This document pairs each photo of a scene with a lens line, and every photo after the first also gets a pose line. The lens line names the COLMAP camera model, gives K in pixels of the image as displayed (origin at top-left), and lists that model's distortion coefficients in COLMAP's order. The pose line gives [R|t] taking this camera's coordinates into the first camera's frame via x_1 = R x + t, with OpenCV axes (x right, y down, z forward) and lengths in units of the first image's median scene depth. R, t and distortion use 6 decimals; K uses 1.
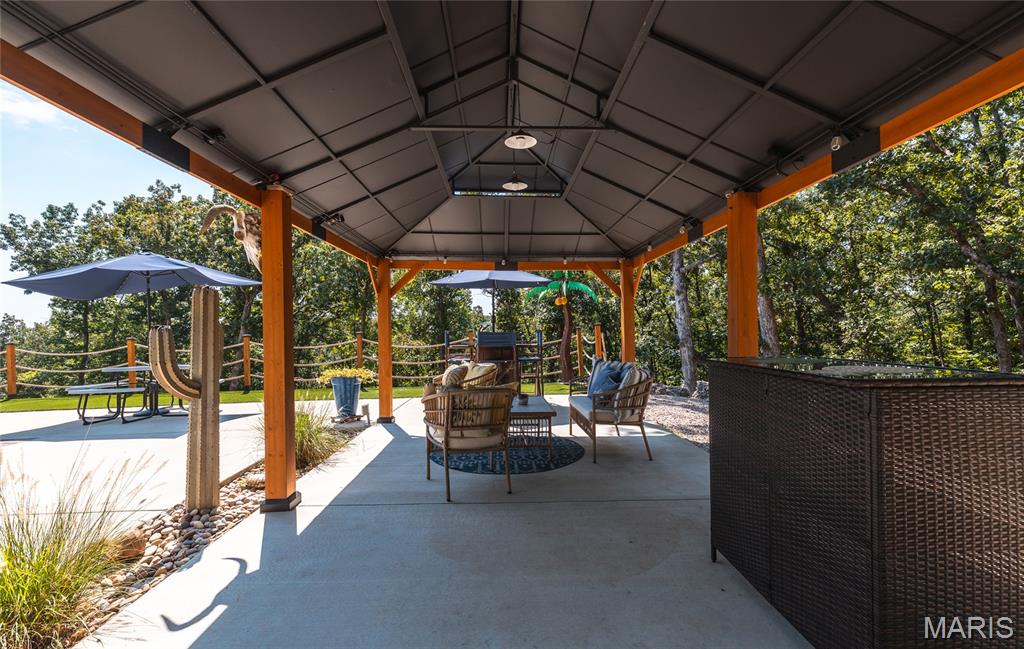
lens RADIAL K [[446.9, 0, 513.9], [0, 446.9, 326.5], [0, 0, 1]] dist [0.002434, 0.000374]
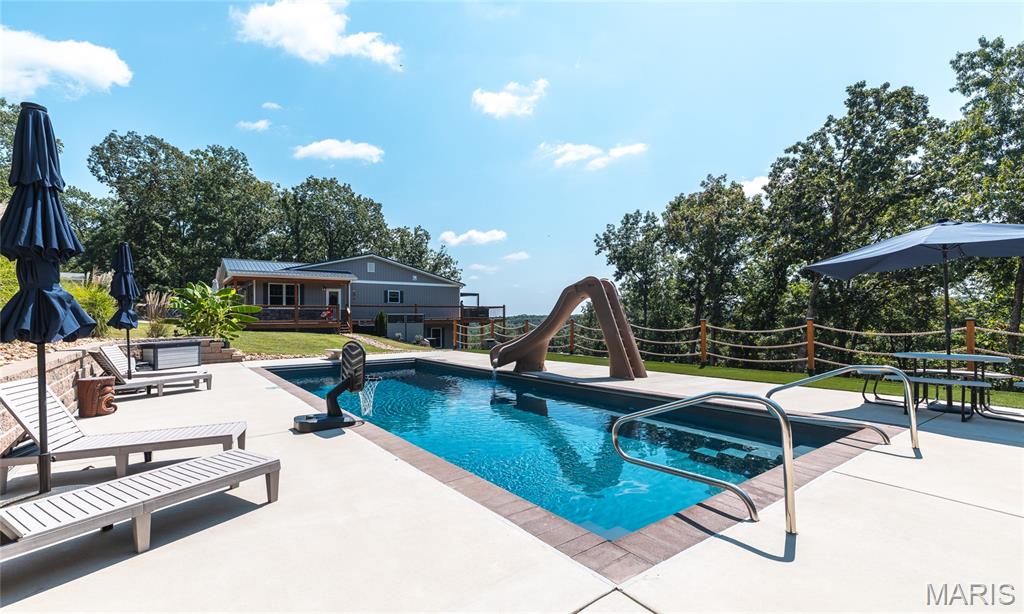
lens RADIAL K [[449.0, 0, 512.7], [0, 449.0, 303.8], [0, 0, 1]] dist [0.000814, 0.000064]
pose [[0.574597, -0.000359, -0.818437, -0.143320], [-0.000945, 0.999999, -0.001102, -0.001493], [0.818436, 0.001407, 0.574596, -0.045262]]
